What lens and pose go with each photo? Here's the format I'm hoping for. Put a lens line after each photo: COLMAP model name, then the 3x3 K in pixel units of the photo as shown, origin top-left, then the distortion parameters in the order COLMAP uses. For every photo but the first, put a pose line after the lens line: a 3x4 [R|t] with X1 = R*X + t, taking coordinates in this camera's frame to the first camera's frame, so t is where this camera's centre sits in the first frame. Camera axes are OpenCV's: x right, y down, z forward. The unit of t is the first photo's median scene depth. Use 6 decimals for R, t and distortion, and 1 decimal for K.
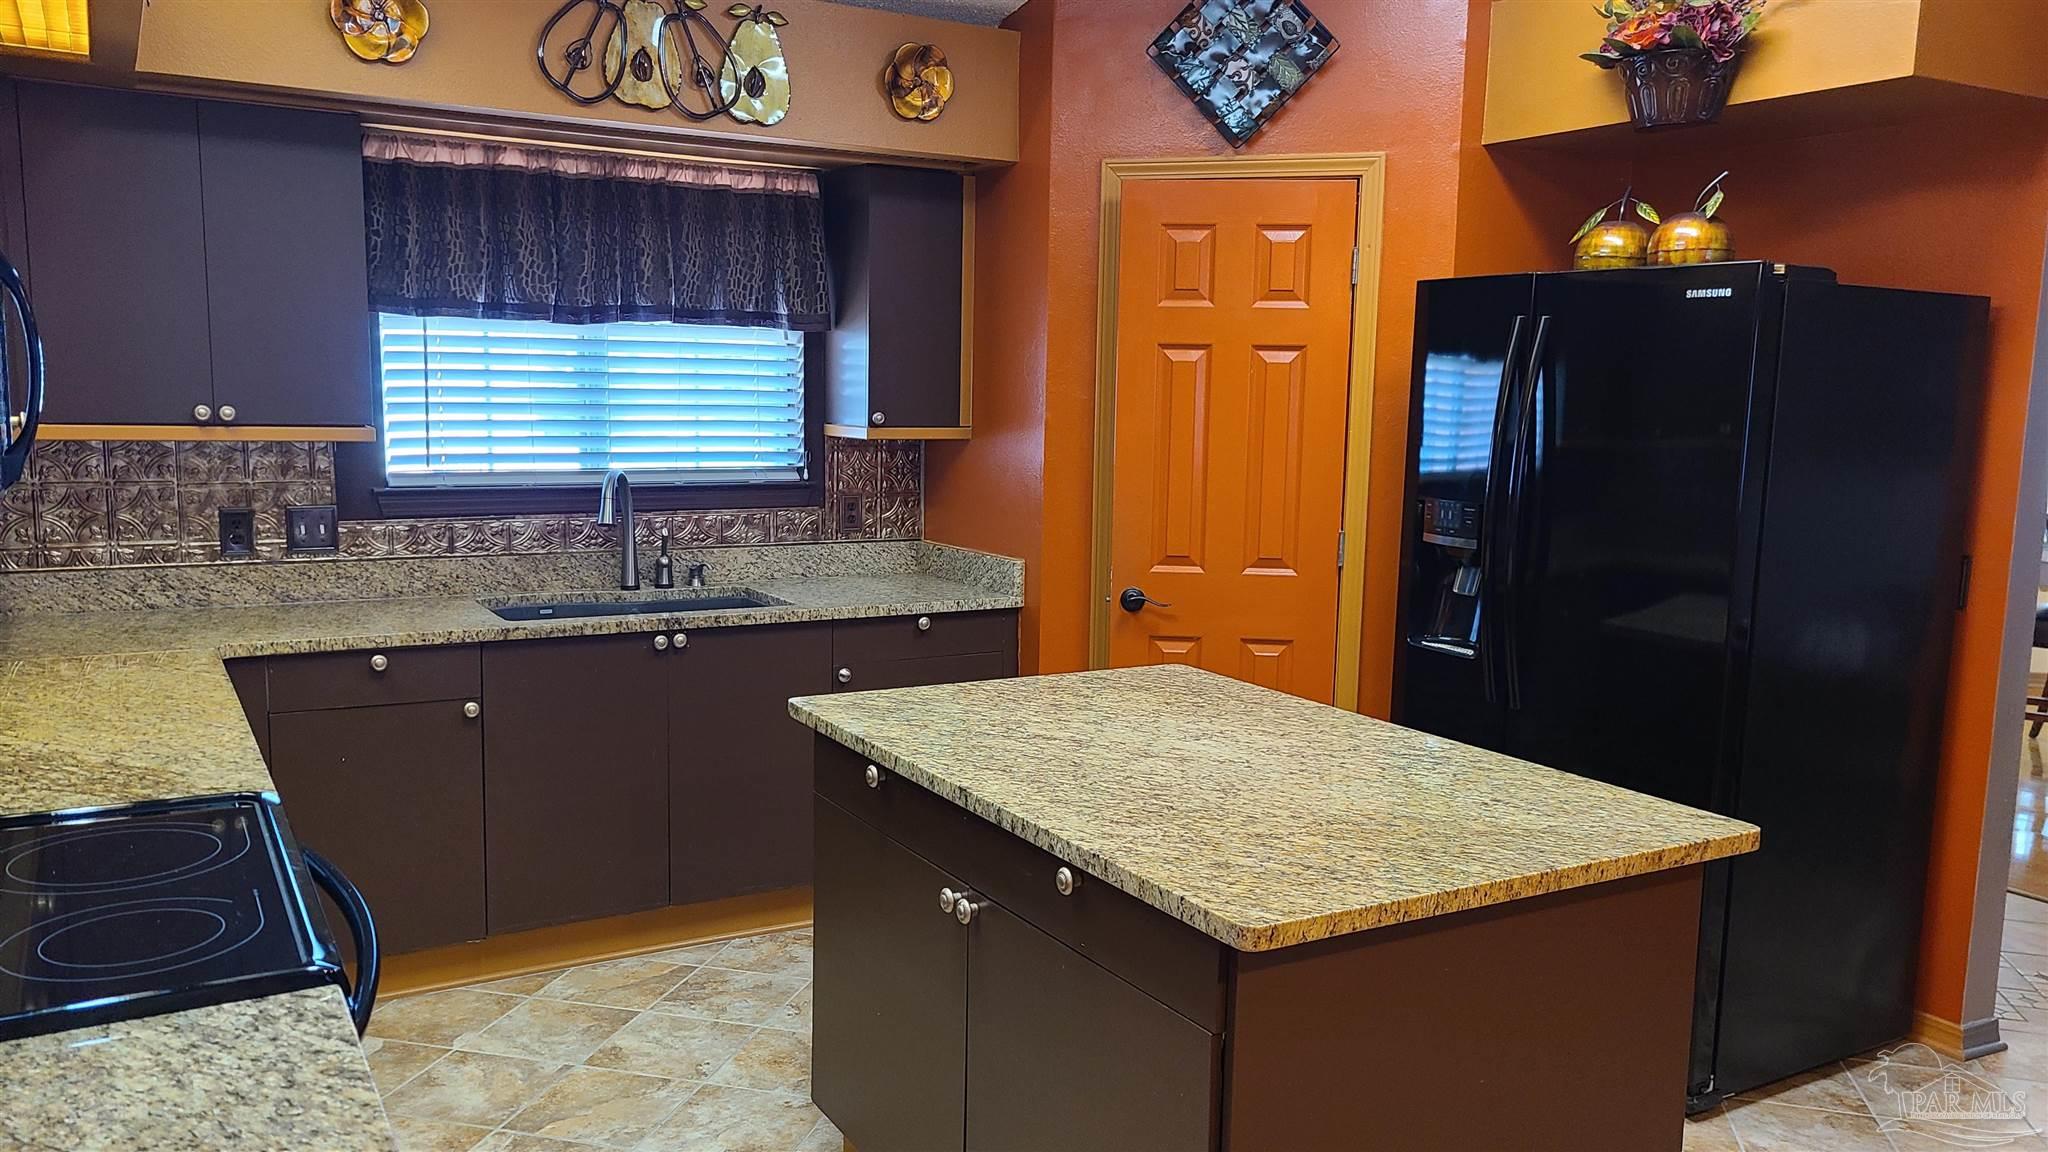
lens RADIAL K [[1550.4, 0, 1009.1], [0, 1550.4, 582.2], [0, 0, 1]] dist [0.032920, -0.003683]
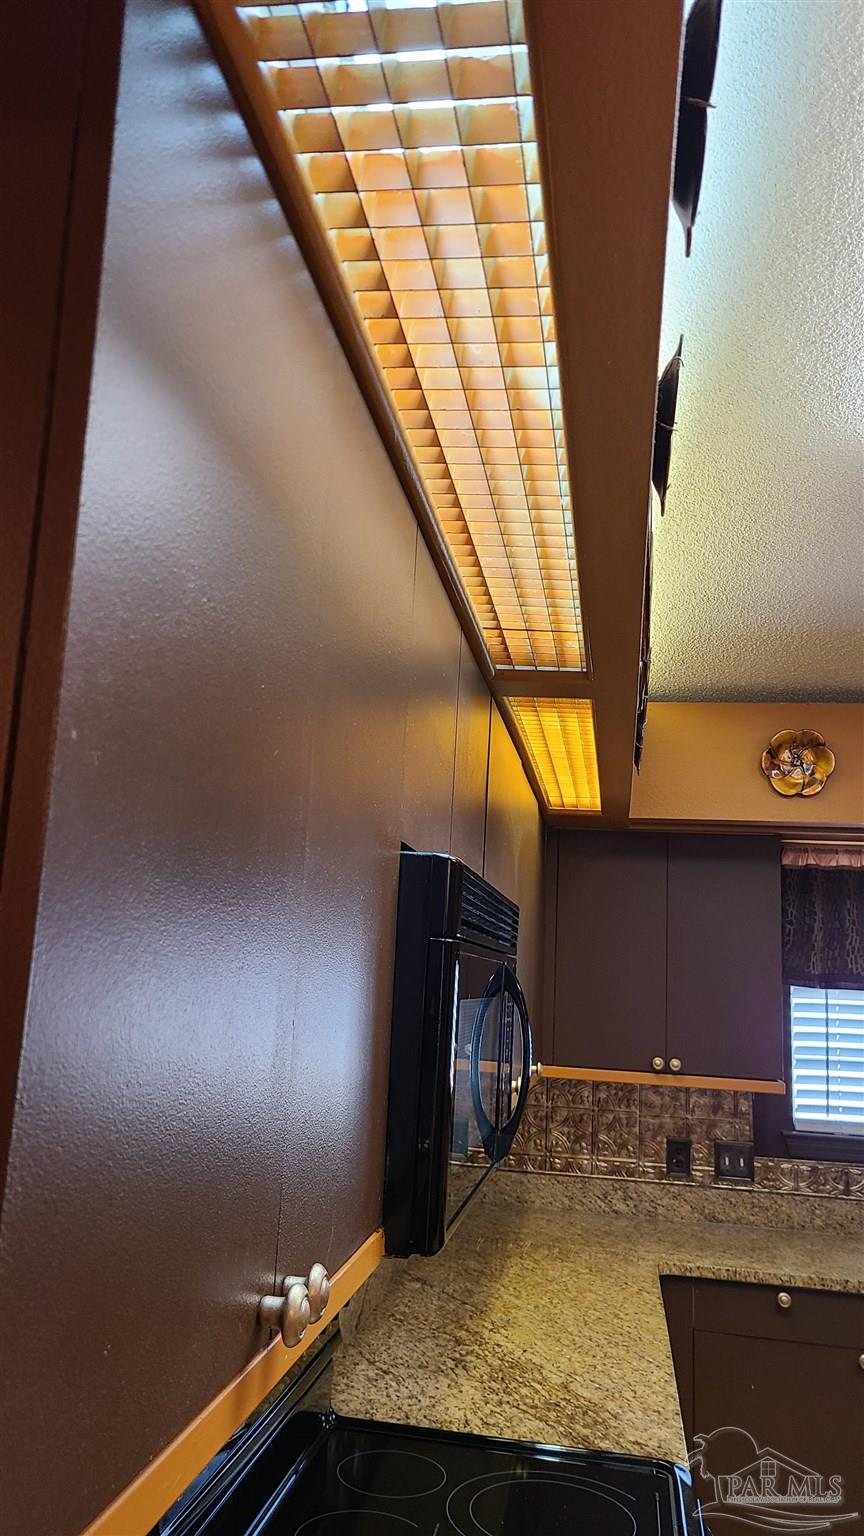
lens RADIAL K [[1162.8, 0, 427.1], [0, 1162.8, 768.4], [0, 0, 1]] dist [0.032920, -0.003683]
pose [[0.778070, -0.092310, -0.621358, -0.034869], [-0.112818, 0.952527, -0.282780, -0.042630], [0.617964, 0.290123, 0.730718, 0.090151]]
